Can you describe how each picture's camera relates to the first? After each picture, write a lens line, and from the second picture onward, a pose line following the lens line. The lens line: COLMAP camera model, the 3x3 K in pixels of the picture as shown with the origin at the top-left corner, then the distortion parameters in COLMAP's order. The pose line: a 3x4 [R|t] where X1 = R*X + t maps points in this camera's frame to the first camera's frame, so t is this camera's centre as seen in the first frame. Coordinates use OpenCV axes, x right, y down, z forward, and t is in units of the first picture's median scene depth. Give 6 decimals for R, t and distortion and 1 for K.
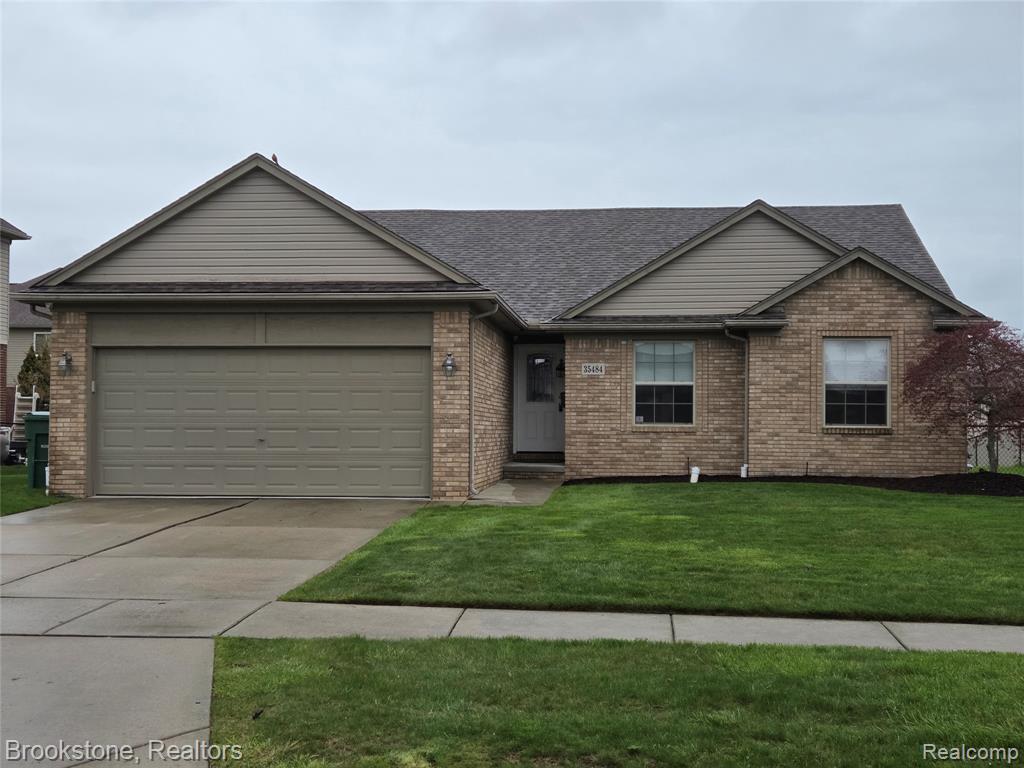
lens RADIAL K [[1374.3, 0, 512.3], [0, 1374.3, 383.5], [0, 0, 1]] dist [0.154617, 0.000000]
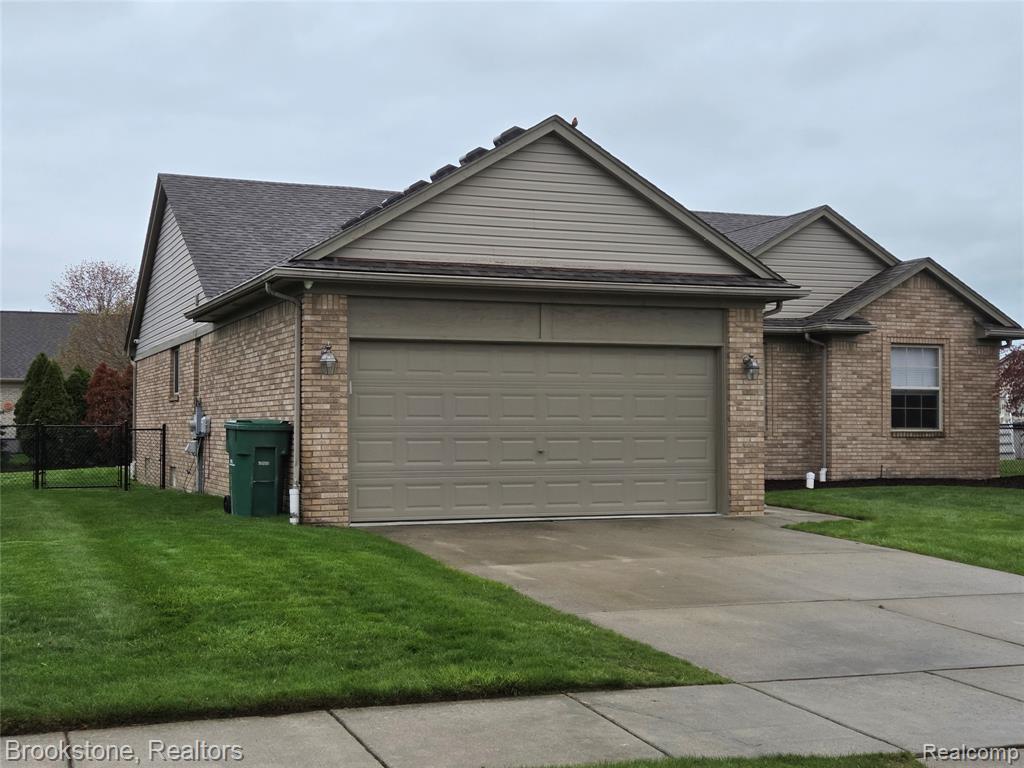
lens RADIAL K [[1374.3, 0, 521.7], [0, 1374.3, 409.4], [0, 0, 1]] dist [0.154617, 0.000000]
pose [[0.881984, -0.000219, 0.471280, -0.589524], [-0.009696, 0.999780, 0.018609, -0.001243], [-0.471180, -0.020983, 0.881787, 0.253601]]
